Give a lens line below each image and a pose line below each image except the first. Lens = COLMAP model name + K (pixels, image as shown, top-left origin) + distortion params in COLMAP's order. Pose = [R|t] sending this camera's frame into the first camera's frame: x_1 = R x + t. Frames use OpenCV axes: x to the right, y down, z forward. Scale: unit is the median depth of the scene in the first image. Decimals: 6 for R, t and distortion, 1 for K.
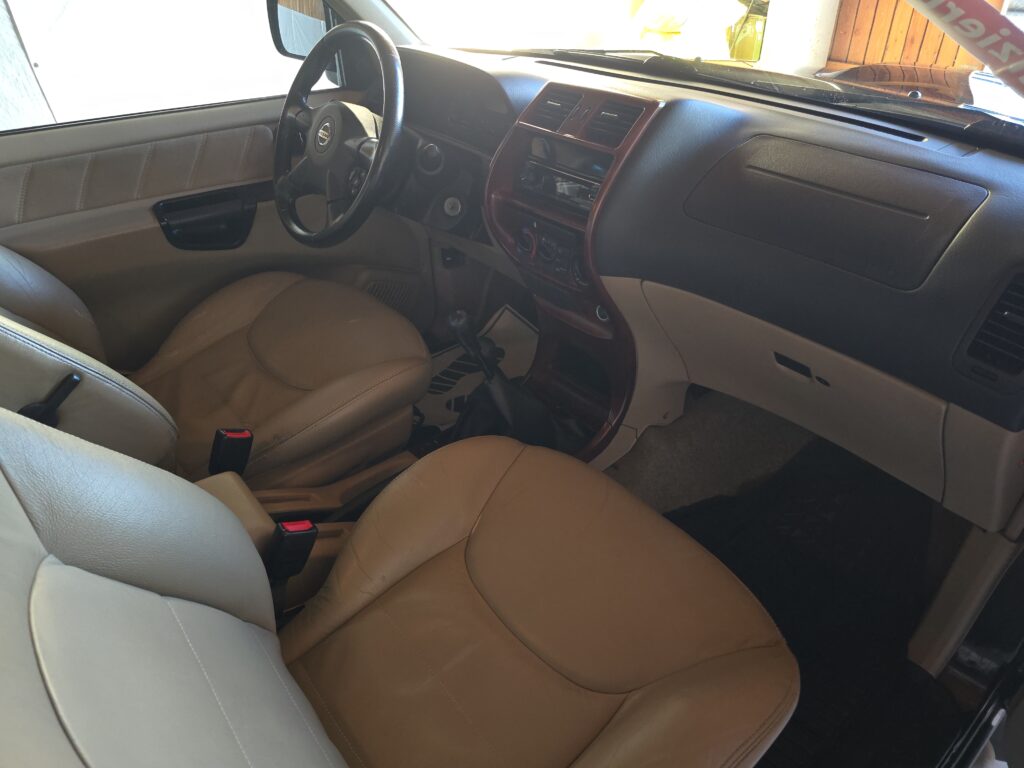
lens RADIAL K [[684.5, 0, 512.0], [0, 684.5, 384.0], [0, 0, 1]] dist [0.001468, 0.000457]
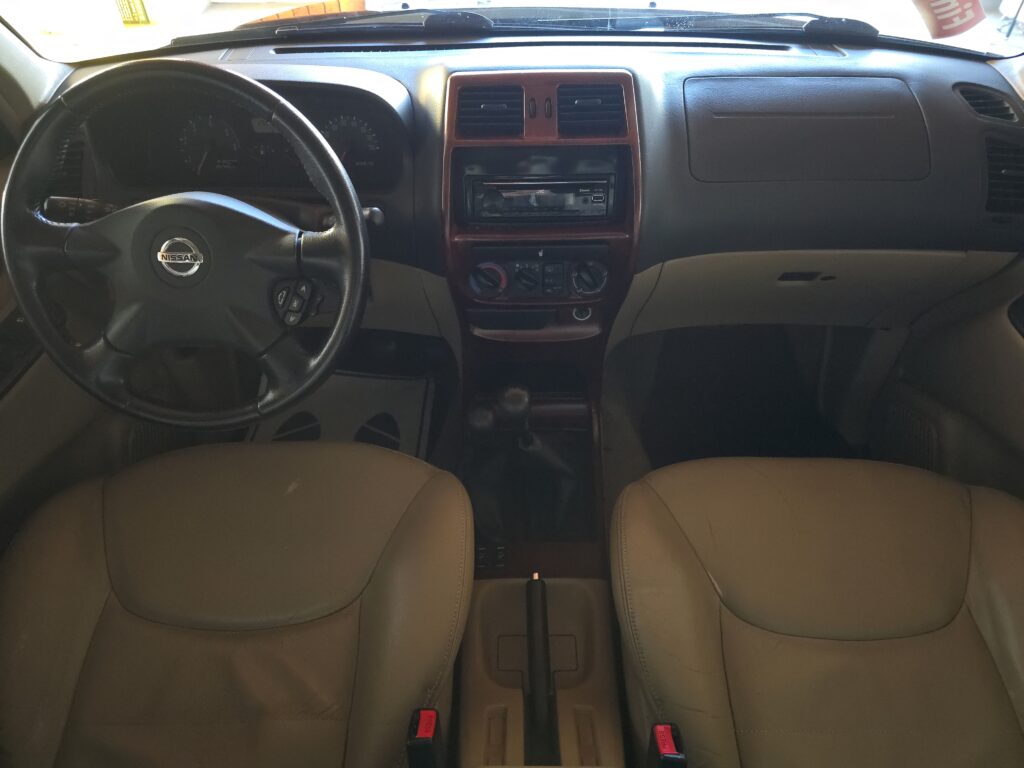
lens RADIAL K [[685.3, 0, 512.0], [0, 685.3, 384.0], [0, 0, 1]] dist [0.001931, -0.001796]
pose [[0.638421, -0.508018, 0.578219, -0.522772], [0.437171, 0.857634, 0.270822, -0.323917], [-0.633483, 0.079883, 0.769622, 0.387001]]
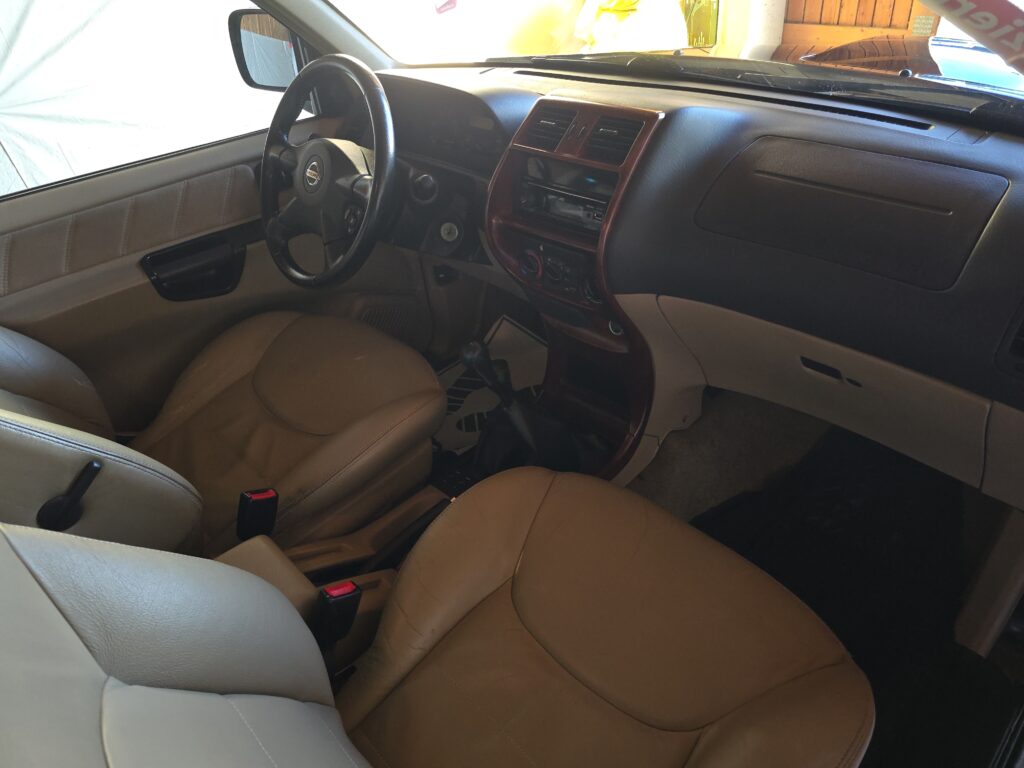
lens RADIAL K [[685.3, 0, 512.0], [0, 685.3, 384.0], [0, 0, 1]] dist [0.001931, -0.001796]
pose [[0.994208, -0.105764, 0.019072, -0.045732], [0.105421, 0.994262, 0.018144, -0.059488], [-0.020882, -0.016028, 0.999653, 0.018232]]
